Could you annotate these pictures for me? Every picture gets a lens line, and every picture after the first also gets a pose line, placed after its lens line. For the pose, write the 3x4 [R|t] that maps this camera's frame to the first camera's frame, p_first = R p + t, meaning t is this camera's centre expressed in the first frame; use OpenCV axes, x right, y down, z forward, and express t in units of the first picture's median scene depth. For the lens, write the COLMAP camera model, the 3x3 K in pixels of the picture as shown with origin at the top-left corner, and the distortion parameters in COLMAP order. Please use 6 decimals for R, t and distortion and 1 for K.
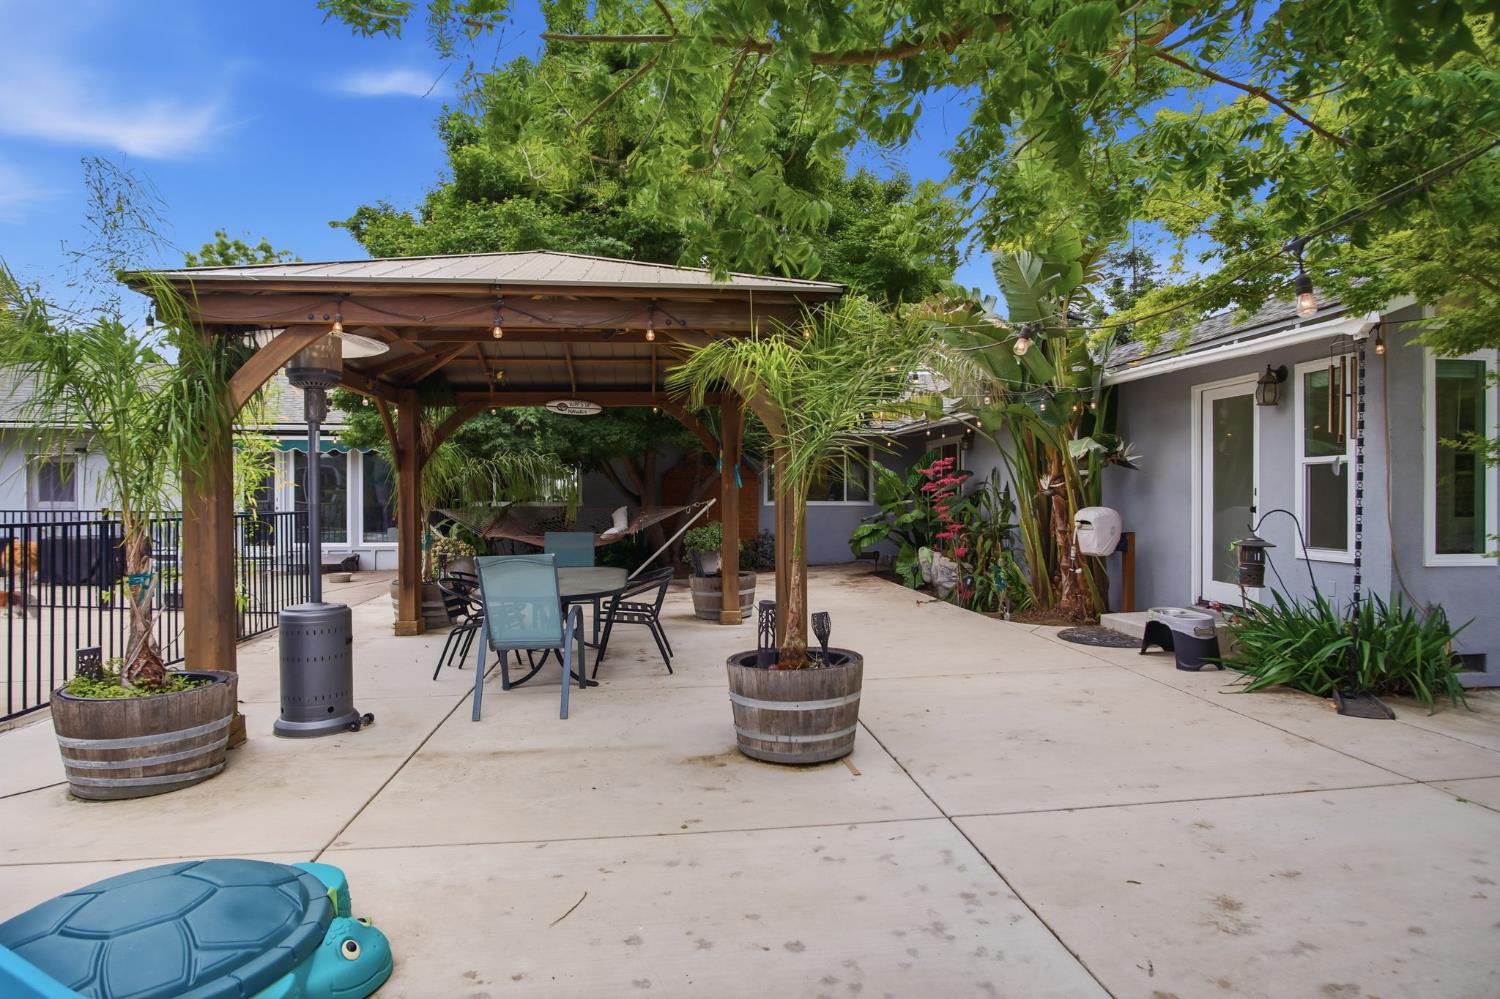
lens RADIAL K [[813.3, 0, 753.6], [0, 813.3, 508.0], [0, 0, 1]] dist [-0.025574, 0.002556]
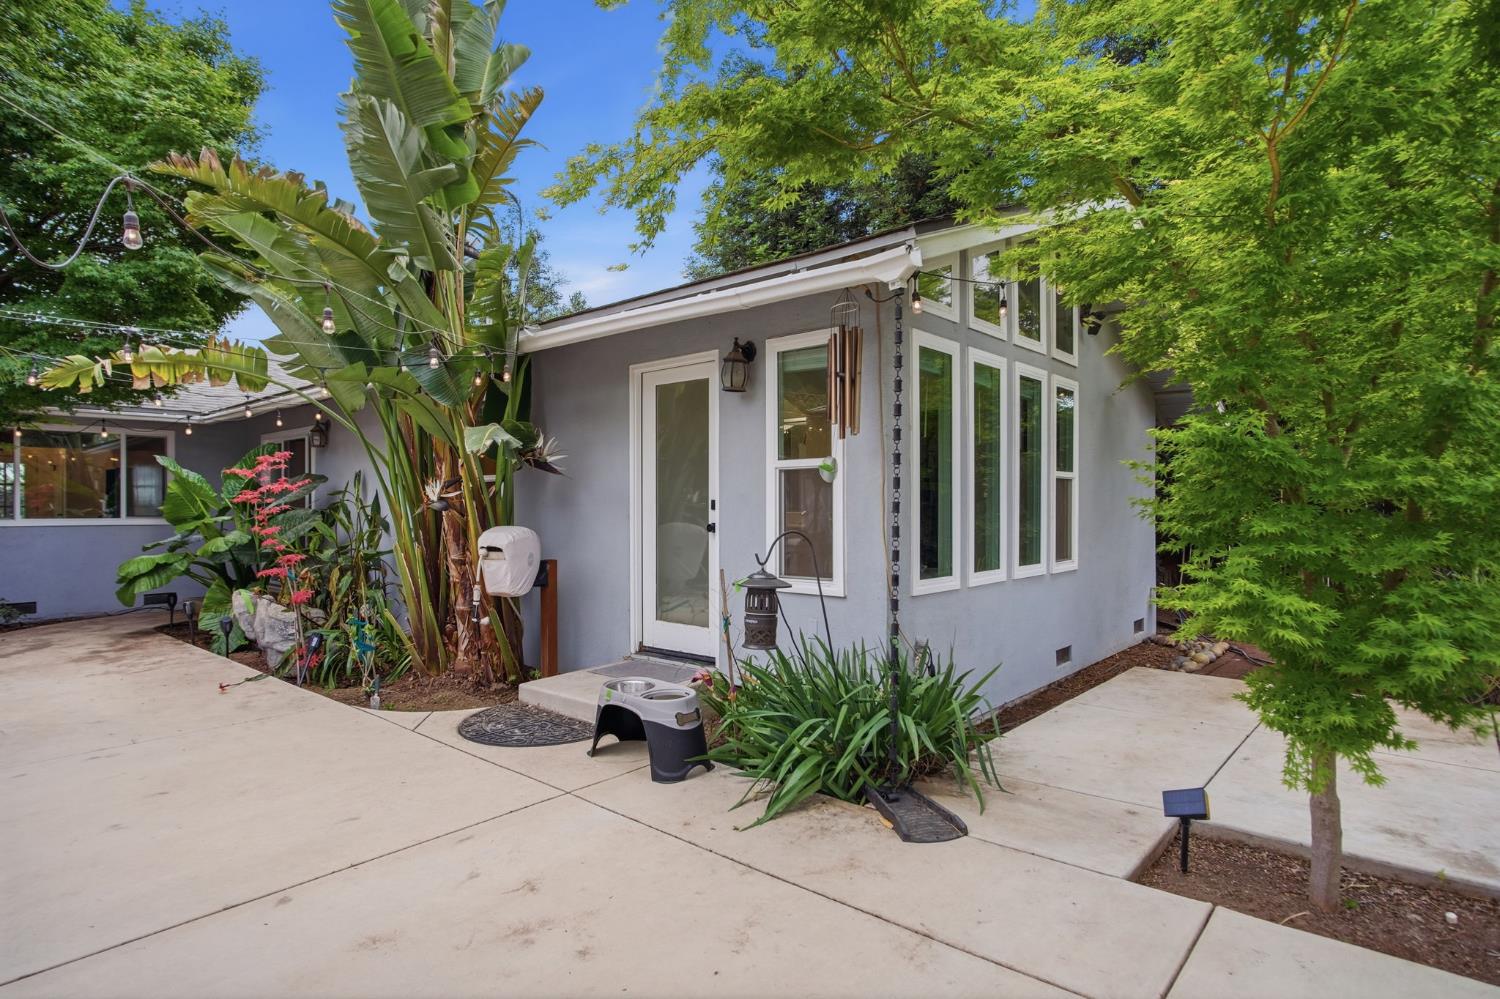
lens RADIAL K [[813.3, 0, 753.6], [0, 813.3, 508.0], [0, 0, 1]] dist [-0.025574, 0.002556]
pose [[0.741614, -0.000106, 0.670827, 0.106566], [0.011287, 0.999860, -0.012320, -0.005801], [-0.670732, 0.016708, 0.741511, 0.325526]]
